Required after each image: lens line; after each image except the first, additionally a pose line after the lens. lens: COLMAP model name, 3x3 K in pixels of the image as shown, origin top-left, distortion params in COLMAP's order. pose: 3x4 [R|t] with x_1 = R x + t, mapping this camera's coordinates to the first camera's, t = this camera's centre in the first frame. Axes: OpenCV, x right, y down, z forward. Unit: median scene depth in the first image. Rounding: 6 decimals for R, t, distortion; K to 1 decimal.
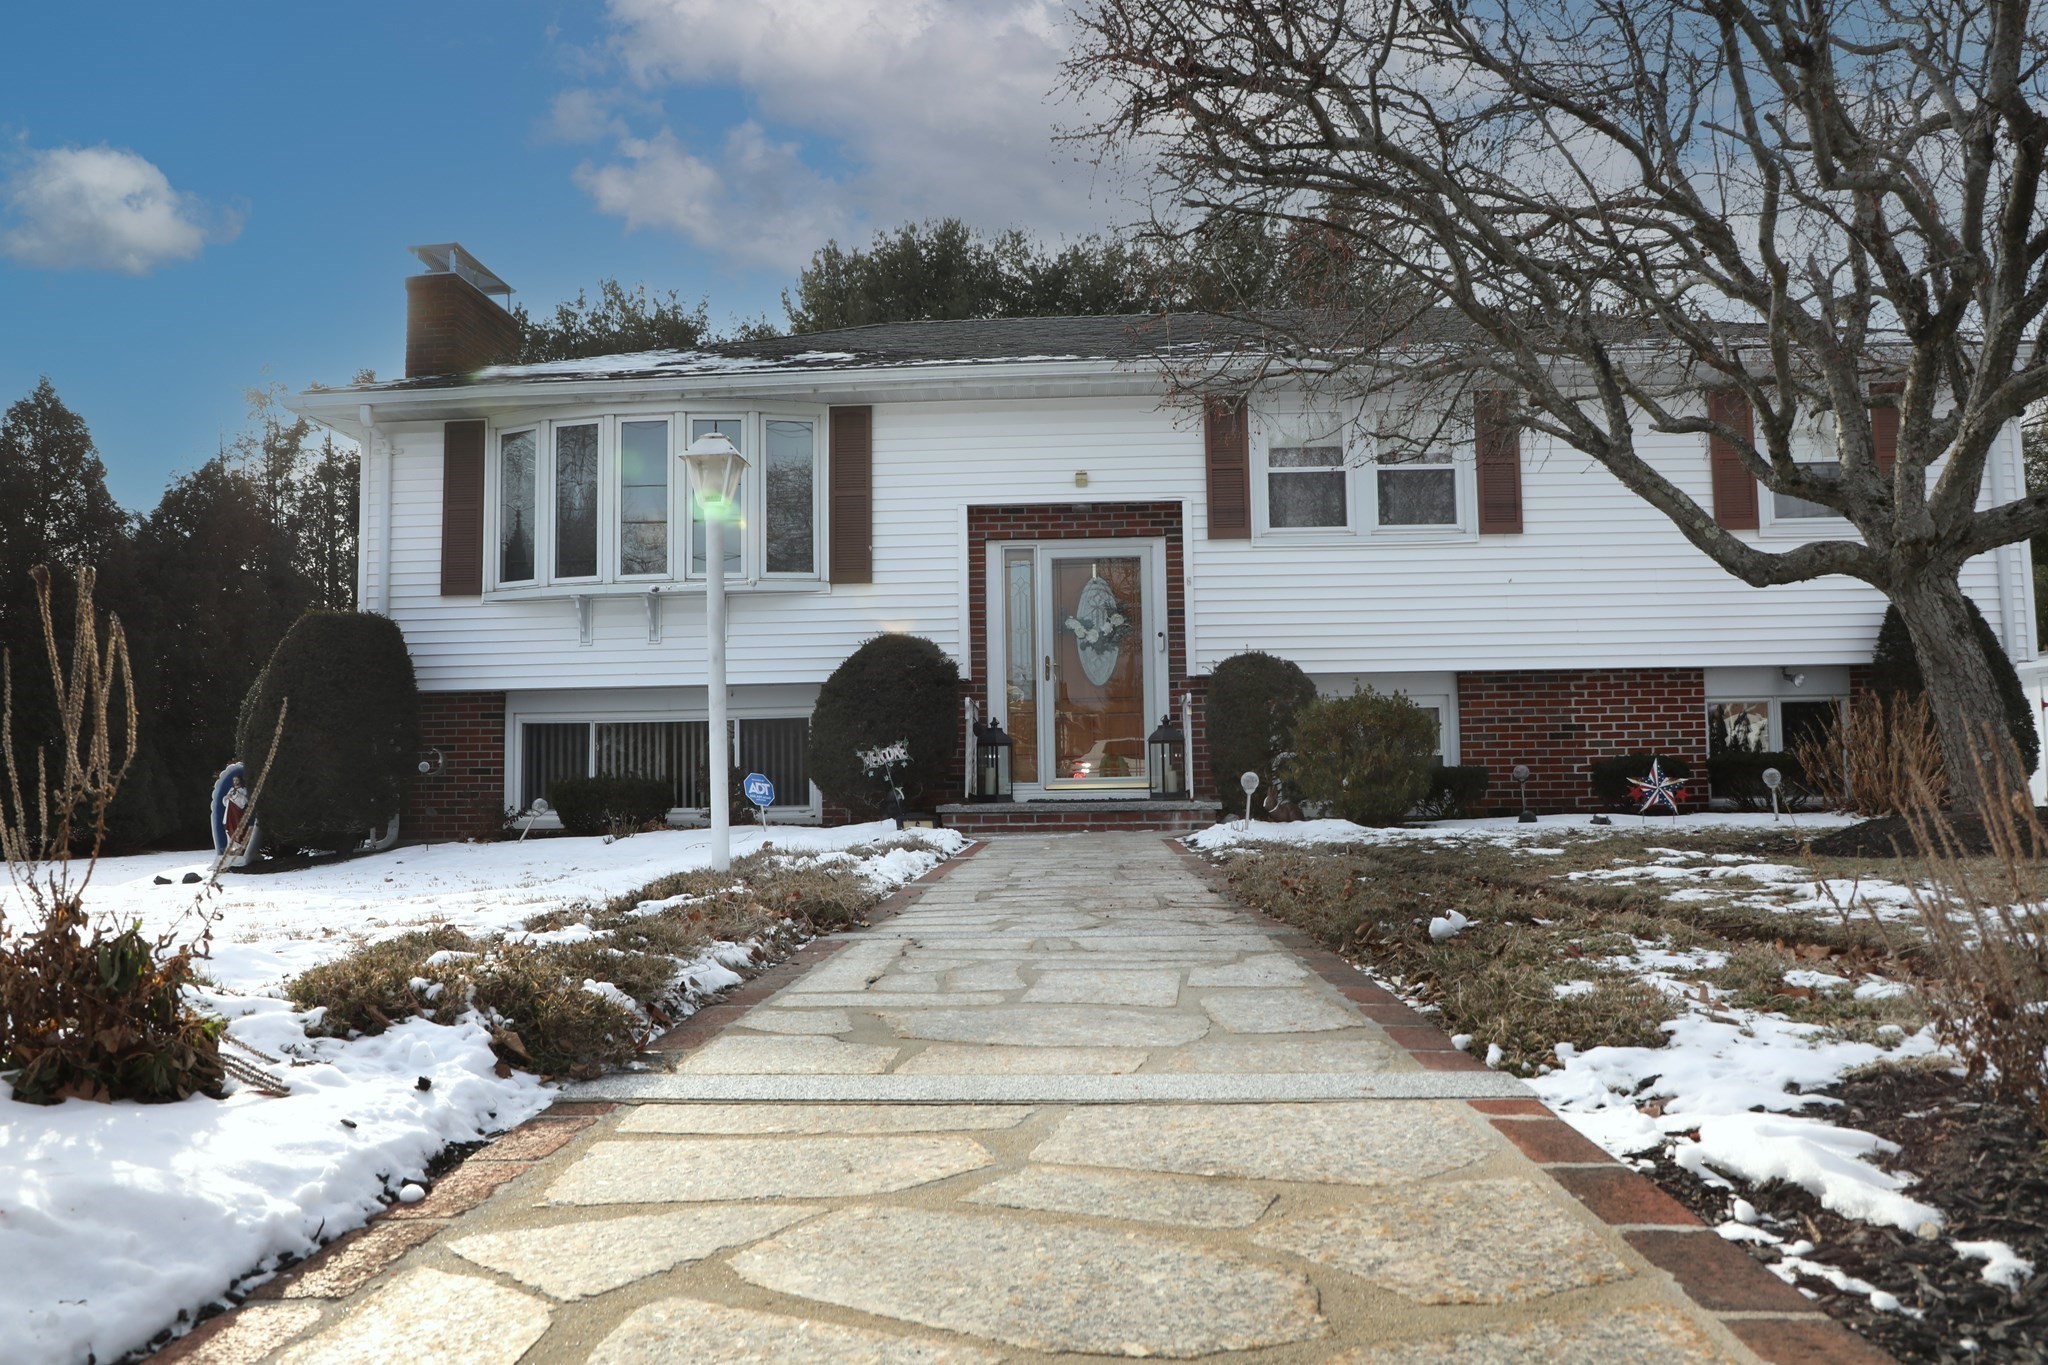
lens RADIAL K [[1382.5, 0, 1024.0], [0, 1382.5, 682.5], [0, 0, 1]] dist [-0.000583, -0.000023]
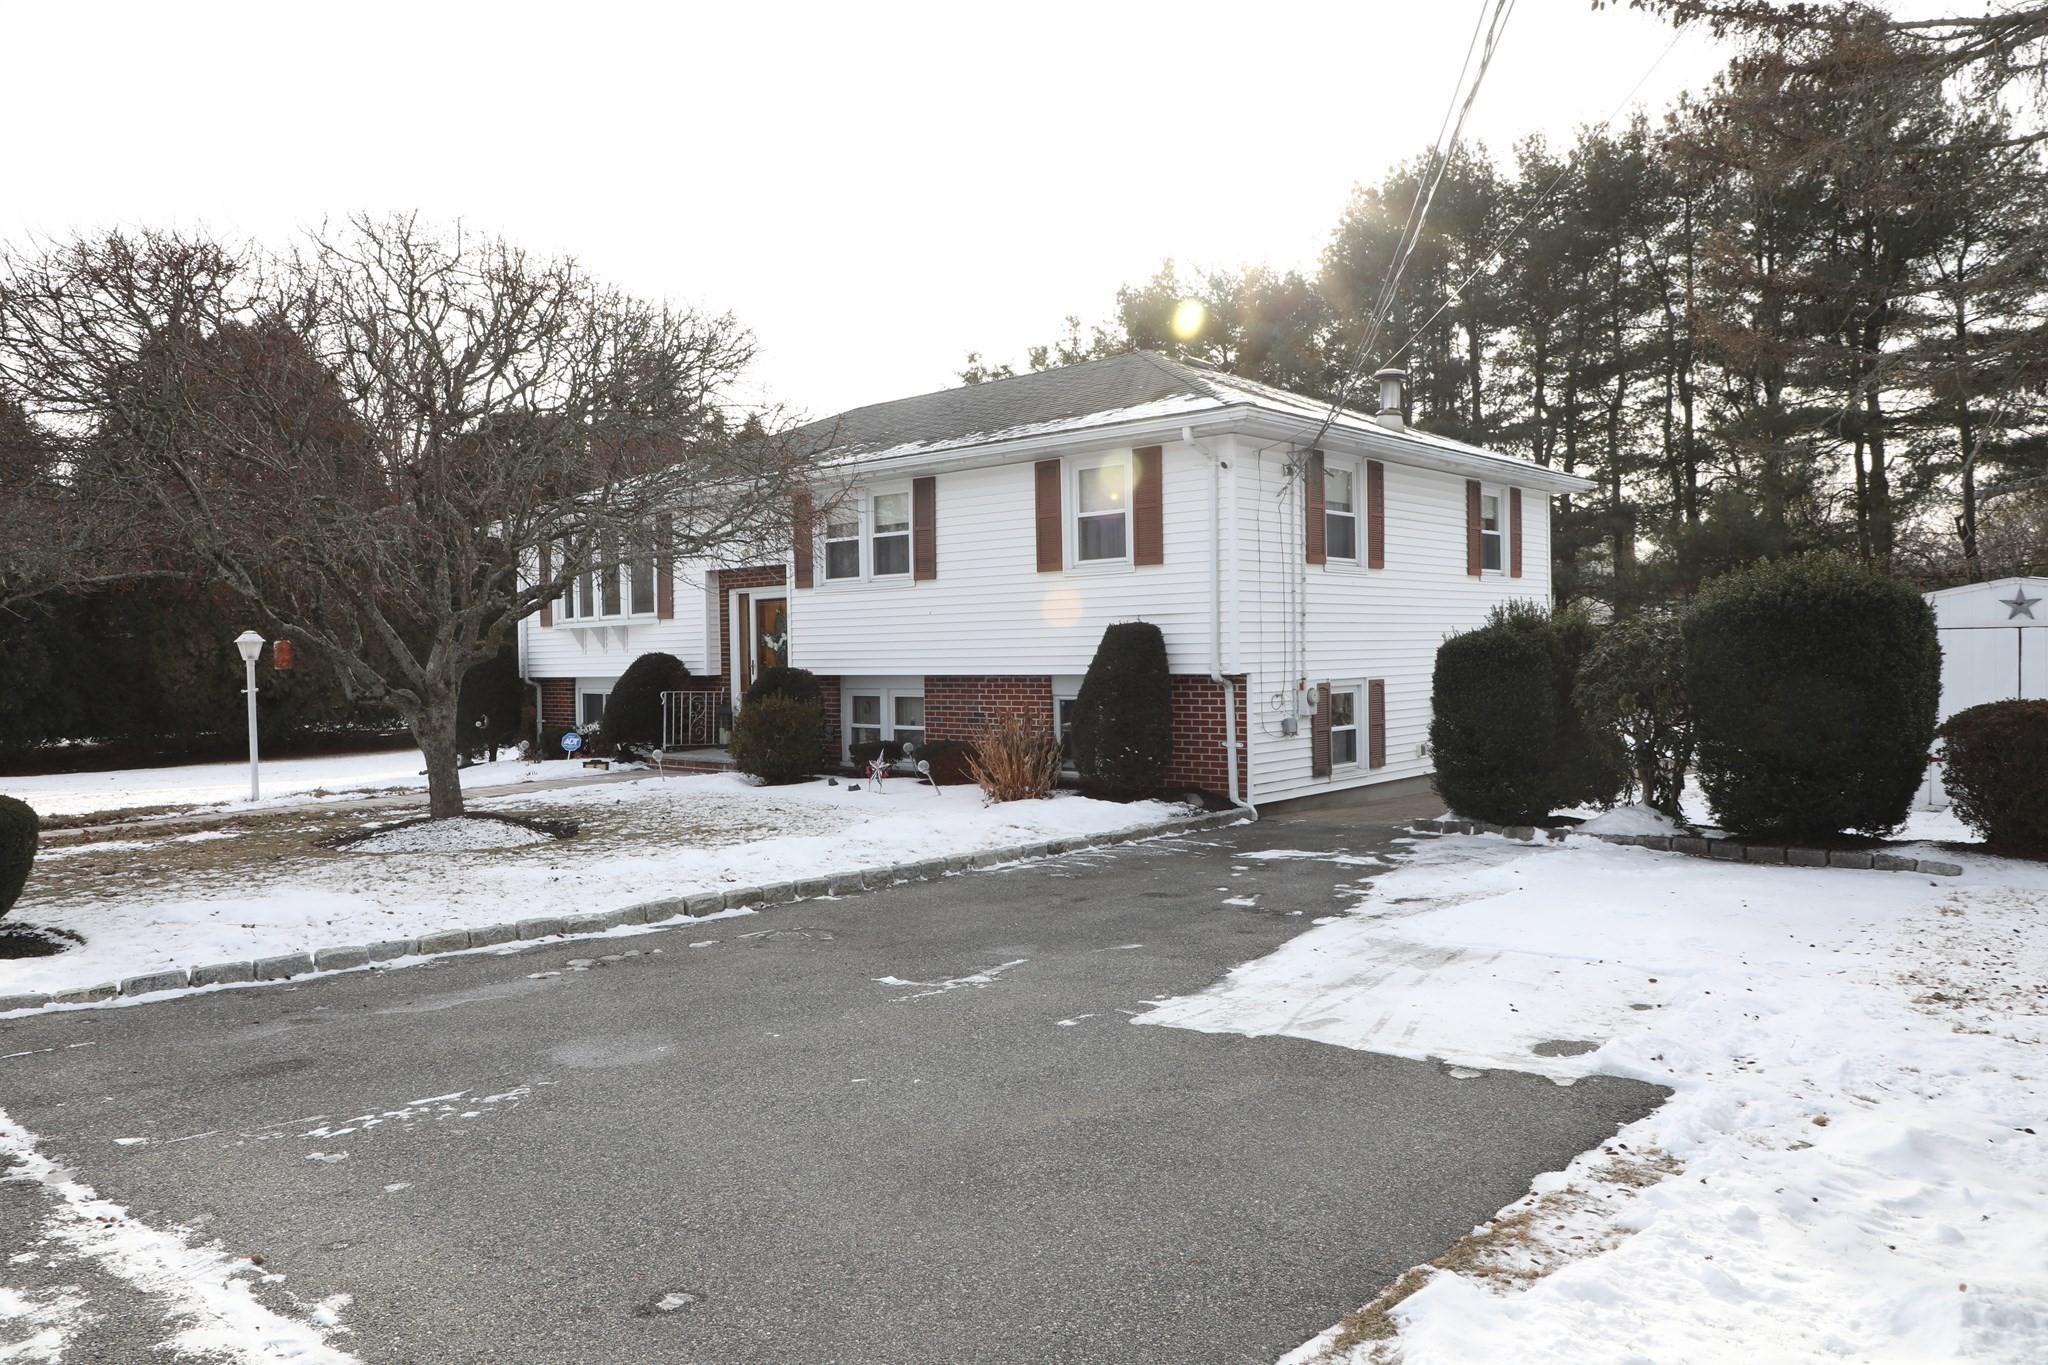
lens RADIAL K [[1382.5, 0, 1024.0], [0, 1382.5, 682.5], [0, 0, 1]] dist [-0.000583, -0.000023]
pose [[0.786118, 0.019872, -0.617757, 1.293031], [-0.012800, 0.999792, 0.015873, -0.024132], [0.617944, -0.004570, 0.786209, -0.066445]]
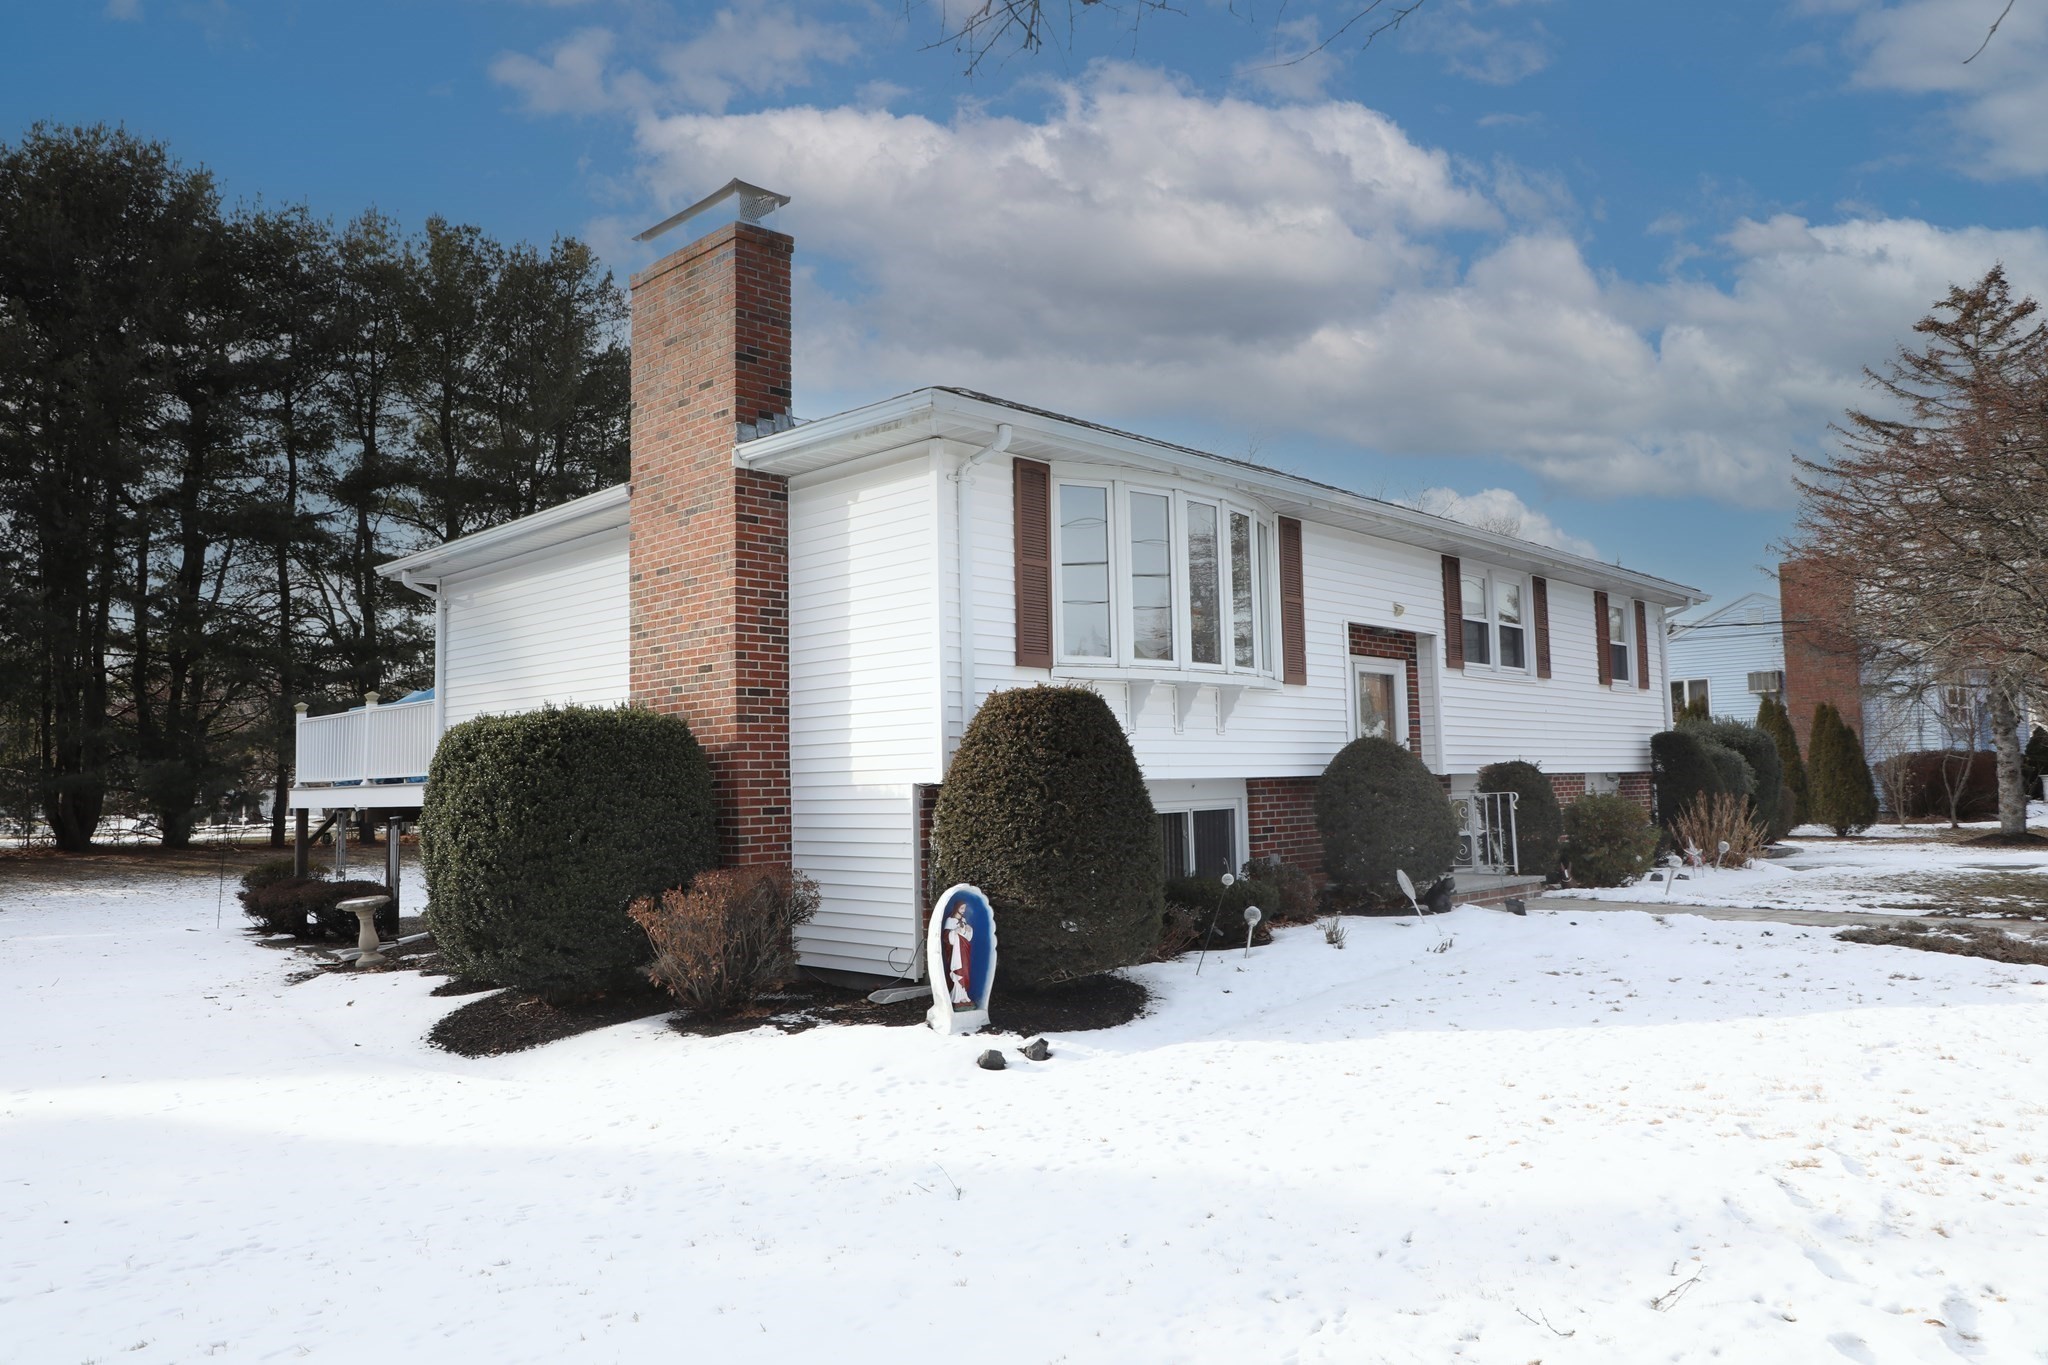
lens RADIAL K [[1382.5, 0, 1024.0], [0, 1382.5, 682.5], [0, 0, 1]] dist [-0.000583, -0.000023]
pose [[0.648035, 0.062304, 0.759058, -1.072597], [-0.004035, 0.996915, -0.078382, 0.011961], [-0.761600, 0.047732, 0.646287, 0.475577]]
